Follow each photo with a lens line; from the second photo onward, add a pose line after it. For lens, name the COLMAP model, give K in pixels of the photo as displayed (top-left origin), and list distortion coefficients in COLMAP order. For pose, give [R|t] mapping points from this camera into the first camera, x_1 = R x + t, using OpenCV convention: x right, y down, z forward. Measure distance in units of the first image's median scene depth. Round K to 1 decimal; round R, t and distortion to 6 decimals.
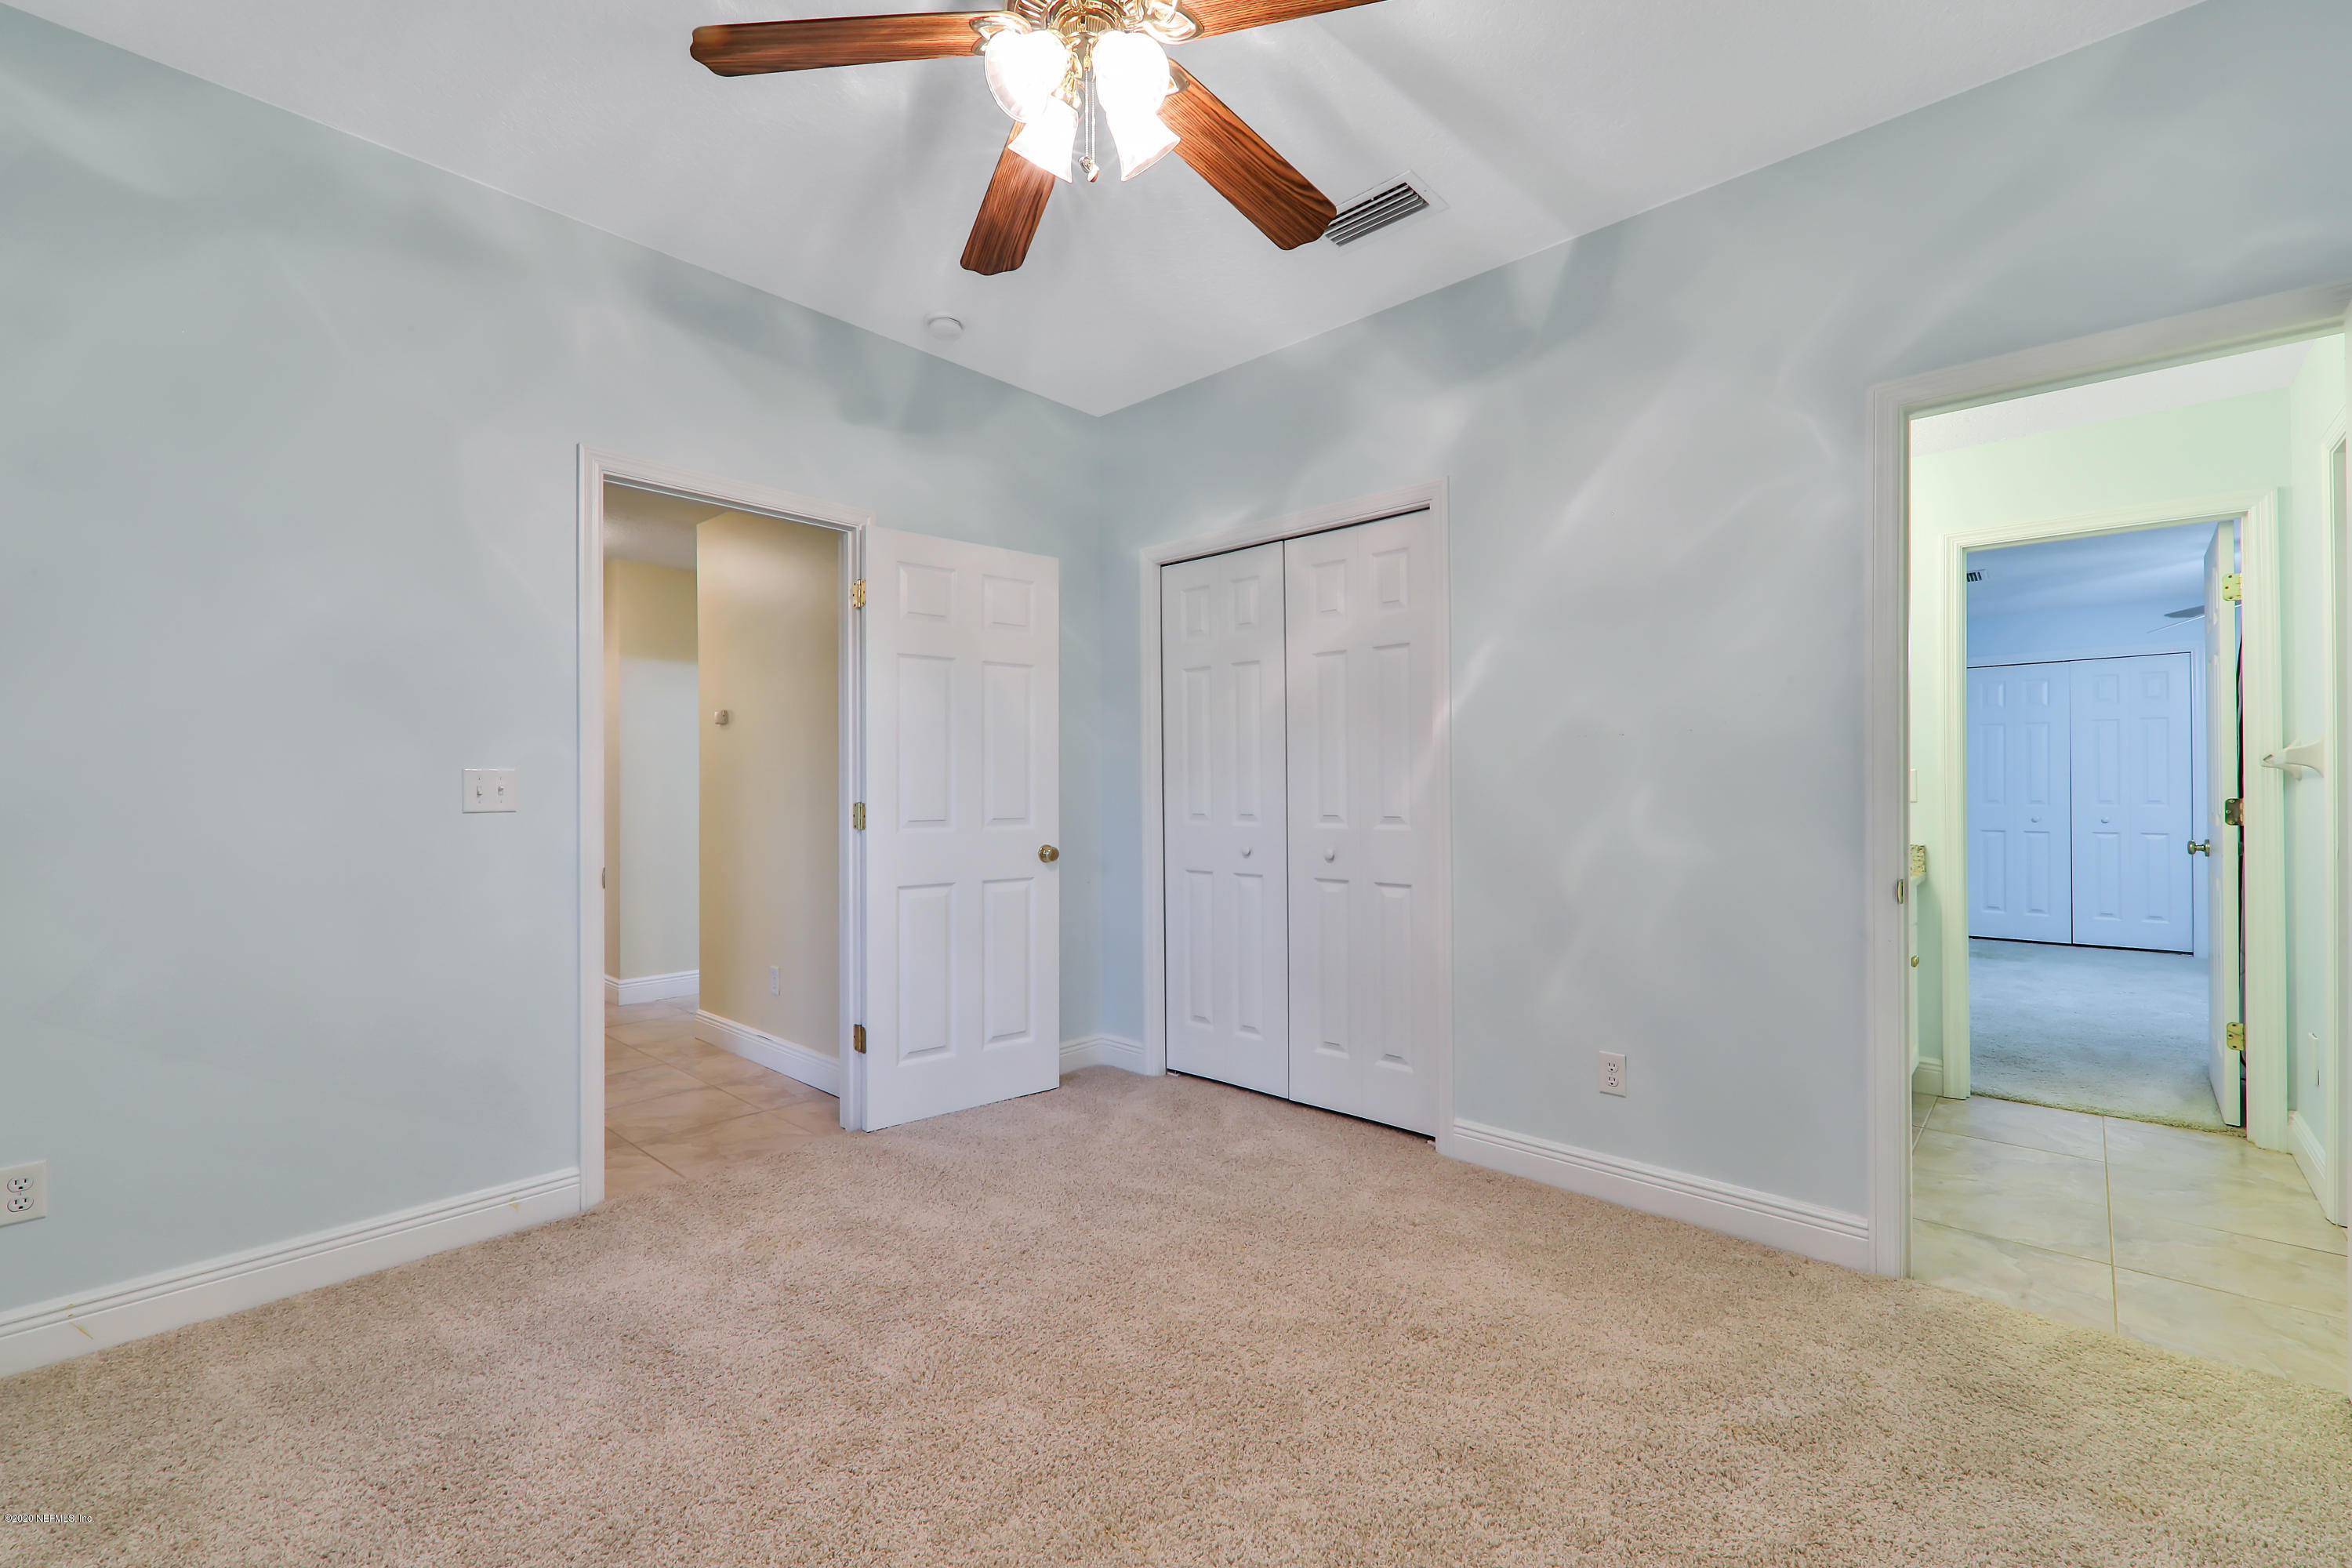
lens RADIAL K [[985.5, 0, 1165.8], [0, 985.5, 786.7], [0, 0, 1]] dist [0.004716, -0.000506]
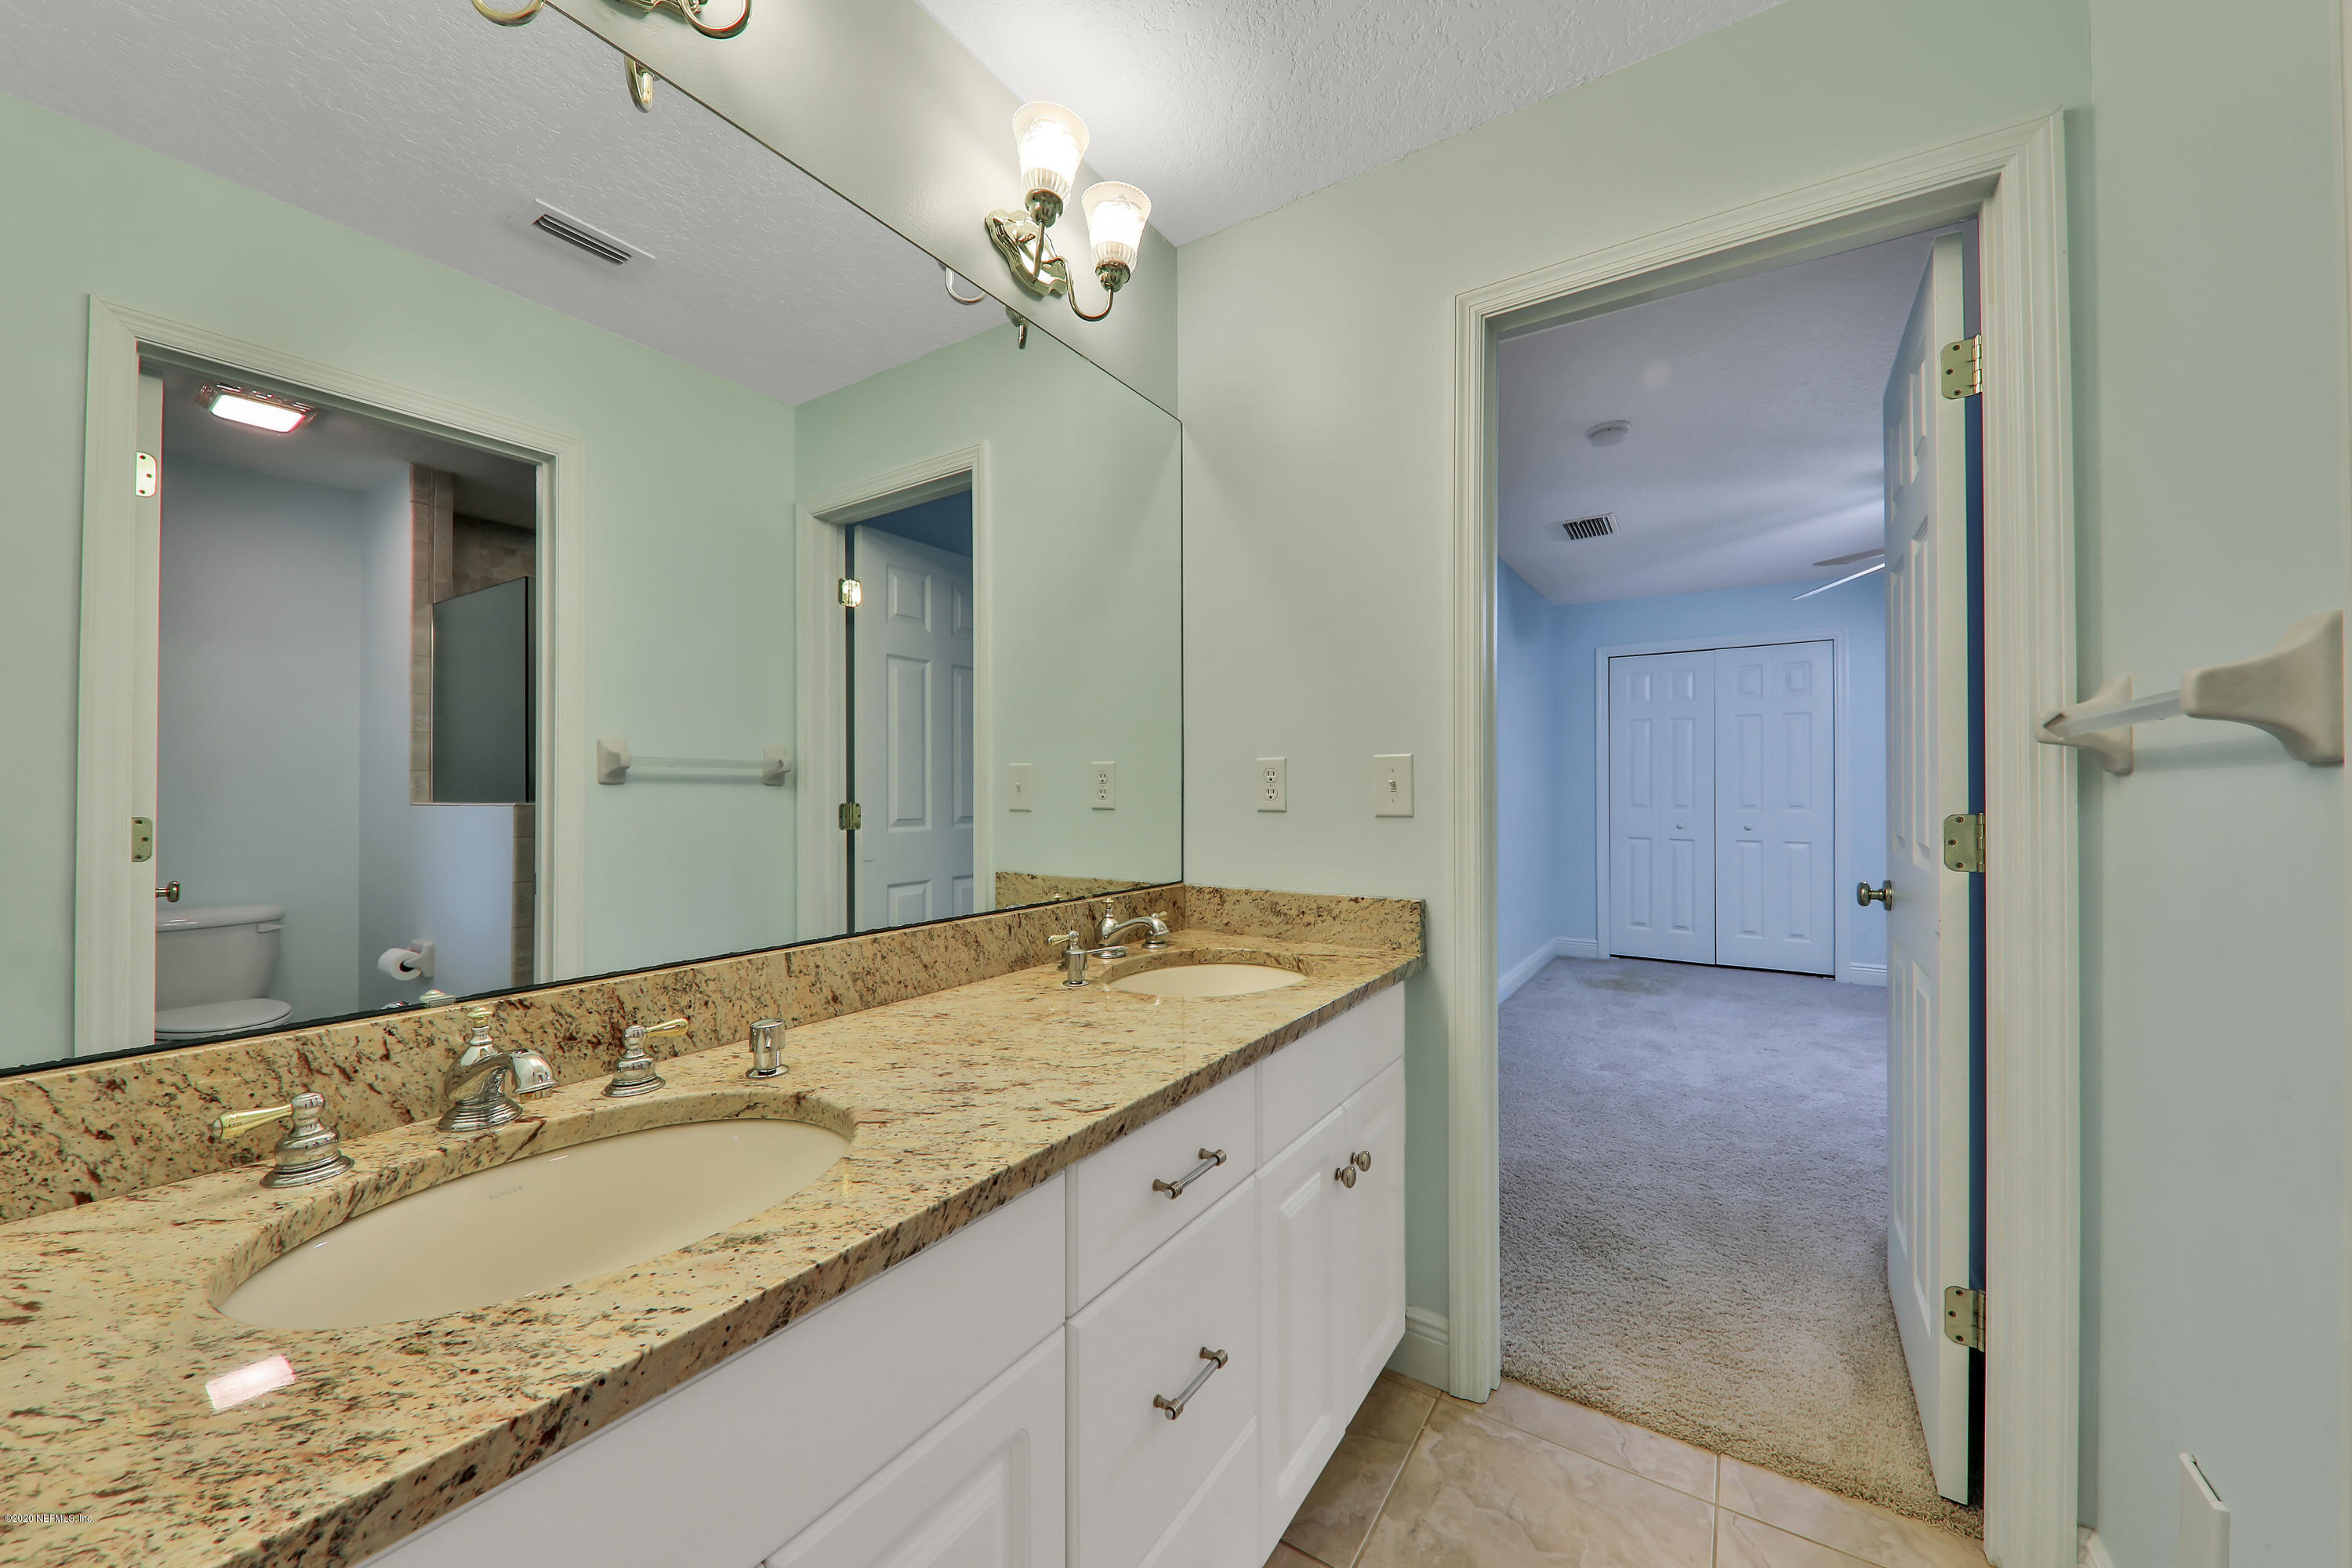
lens RADIAL K [[811.7, 0, 1174.4], [0, 811.7, 785.9], [0, 0, 1]] dist [-0.006120, -0.000301]
pose [[0.990980, 0.007434, 0.133803, 0.637579], [-0.007217, 0.999972, -0.002104, 0.002086], [-0.133815, 0.001120, 0.991006, 0.652146]]
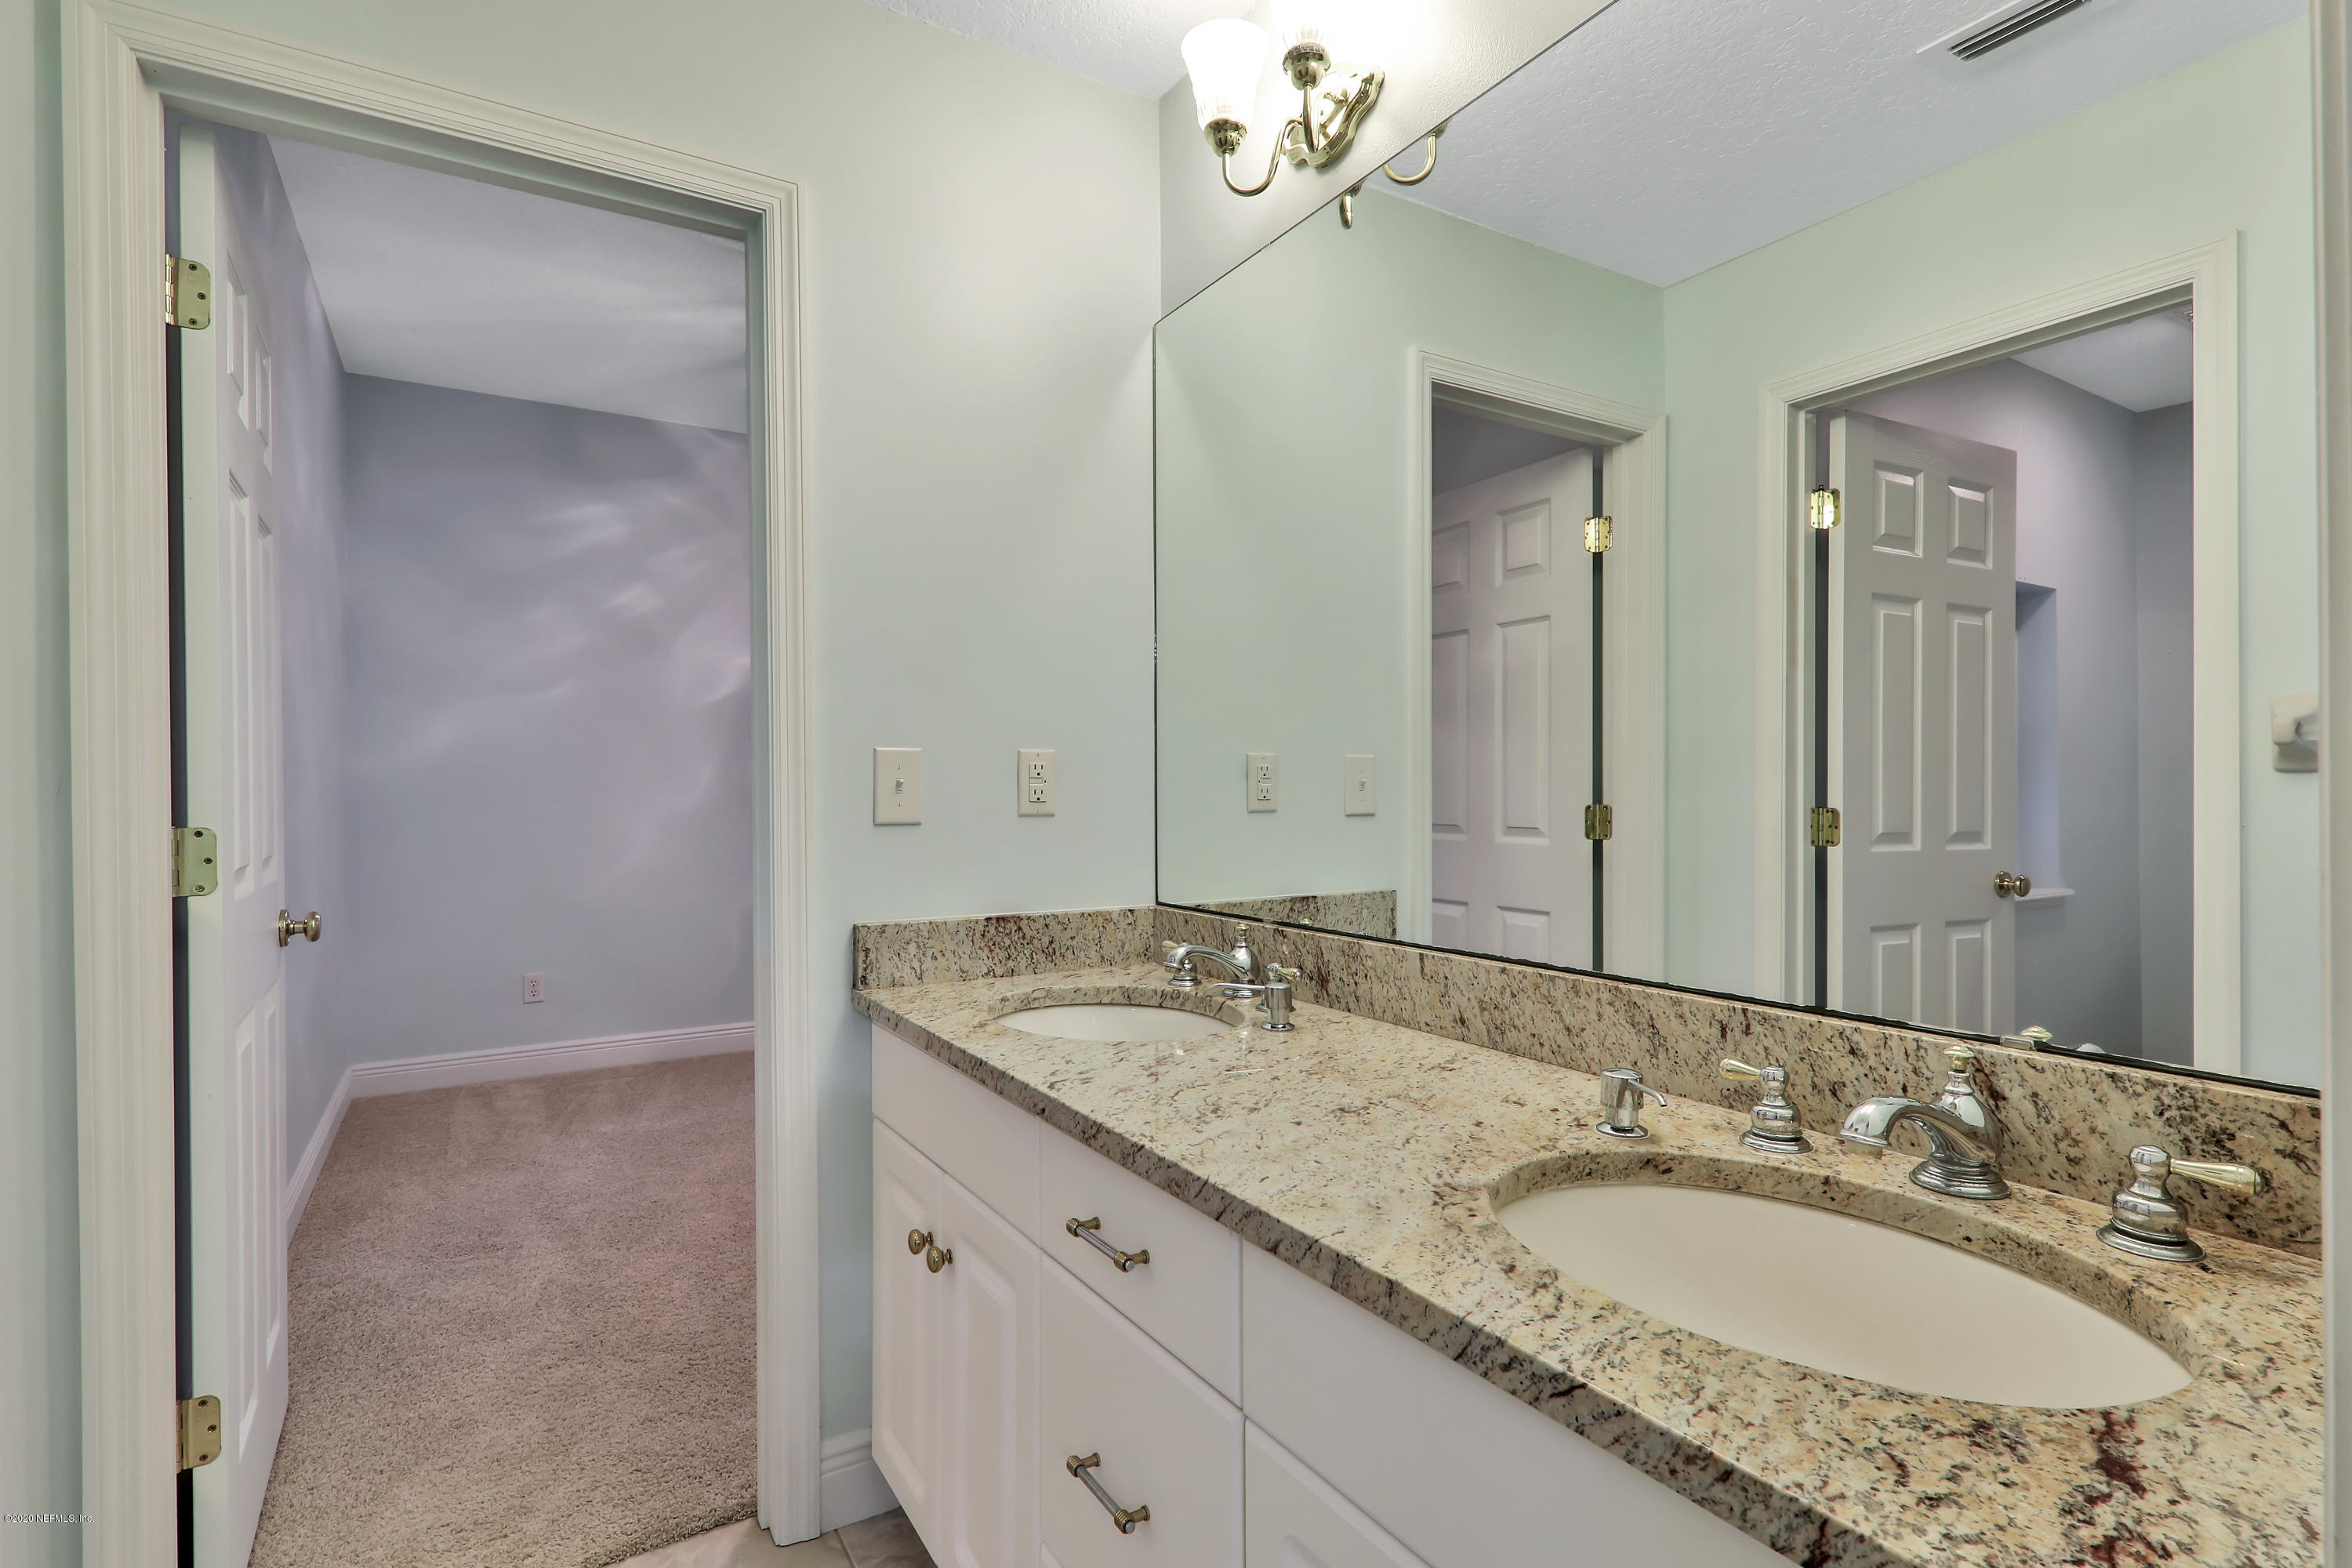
lens RADIAL K [[1059.0, 0, 1169.7], [0, 1059.0, 786.3], [0, 0, 1]] dist [0.001595, 0.000022]
pose [[-0.249700, 0.005673, -0.968307, 1.621146], [0.010715, 0.999938, 0.003095, 0.000210], [0.968264, -0.009602, -0.249745, 1.740925]]
